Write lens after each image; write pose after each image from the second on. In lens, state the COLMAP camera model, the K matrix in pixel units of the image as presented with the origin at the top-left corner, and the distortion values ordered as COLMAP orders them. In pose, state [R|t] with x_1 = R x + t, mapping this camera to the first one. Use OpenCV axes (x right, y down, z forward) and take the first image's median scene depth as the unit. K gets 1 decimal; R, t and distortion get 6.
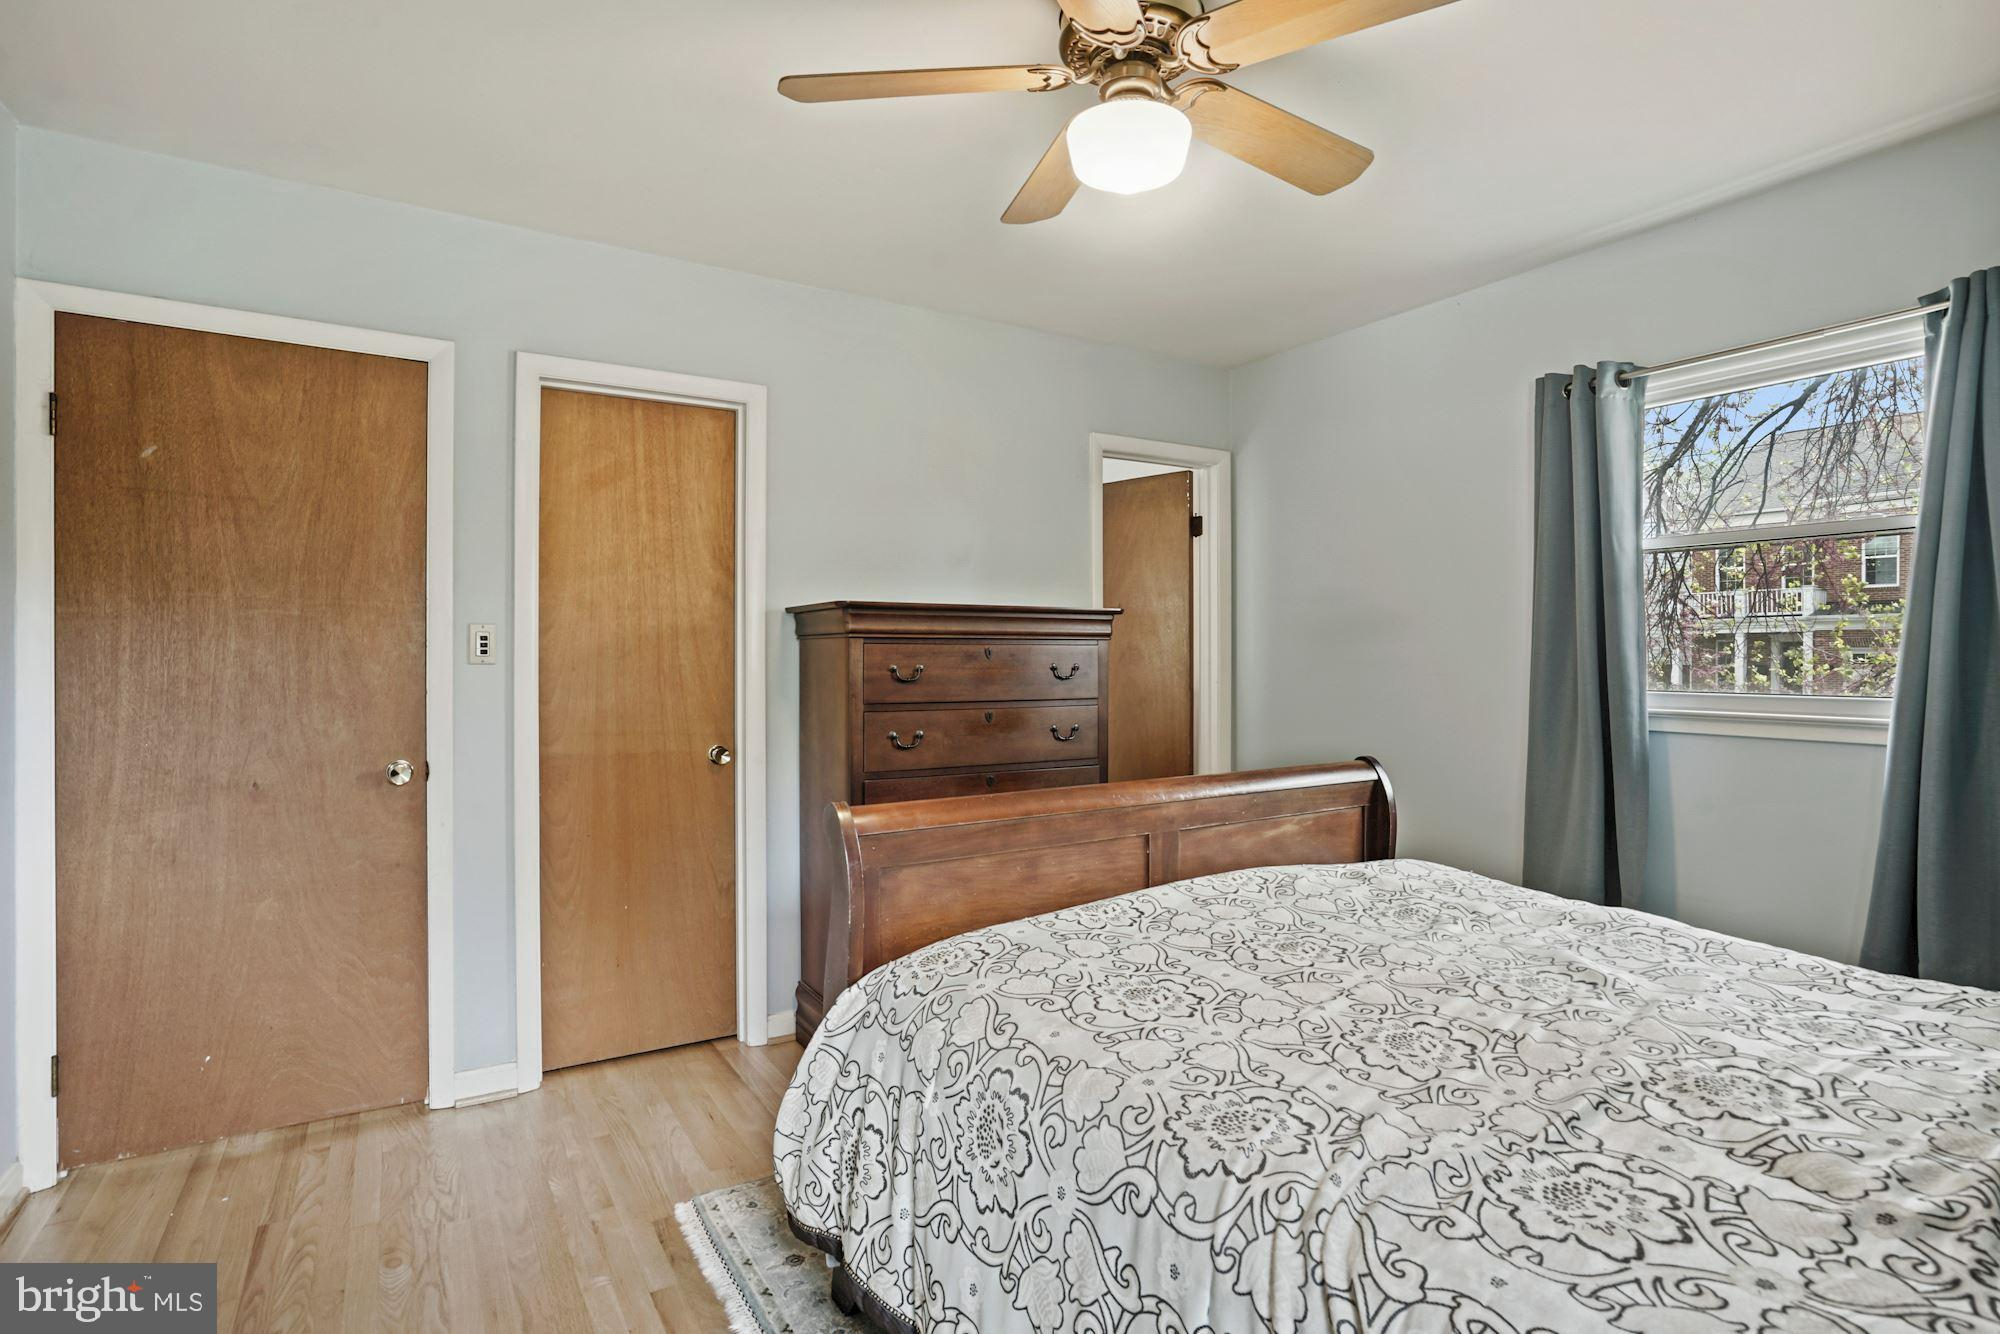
lens RADIAL K [[1006.3, 0, 1011.3], [0, 1006.3, 660.0], [0, 0, 1]] dist [-0.031654, 0.000044]
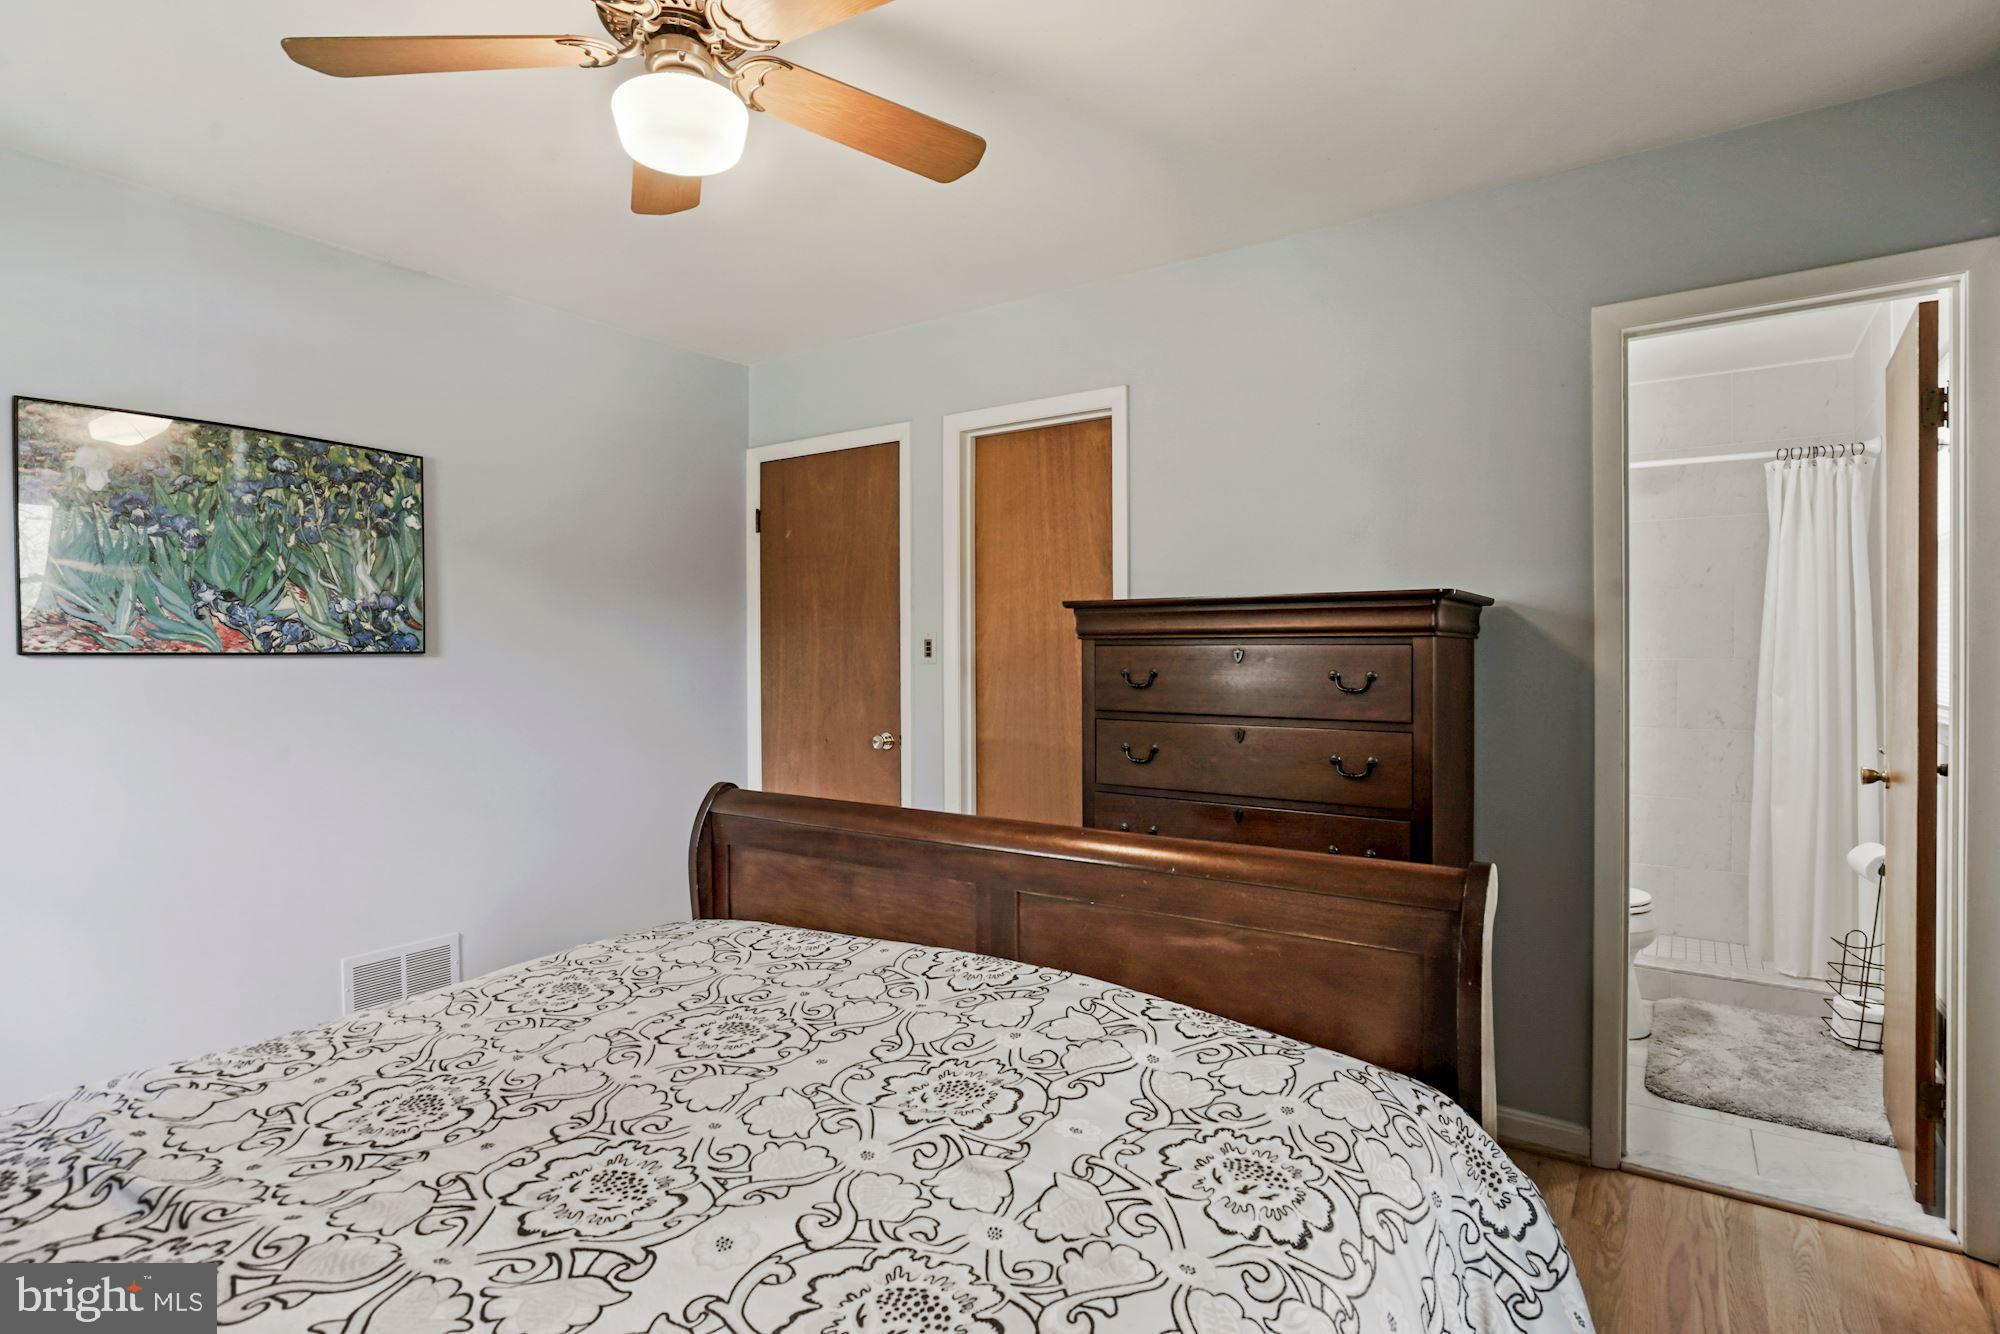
lens RADIAL K [[1006.3, 0, 1011.3], [0, 1006.3, 660.0], [0, 0, 1]] dist [-0.031654, 0.000044]
pose [[0.384894, 0.005551, -0.922944, 0.724542], [-0.004842, 0.999980, 0.003995, -0.006226], [0.922948, 0.002931, 0.384913, 0.594798]]
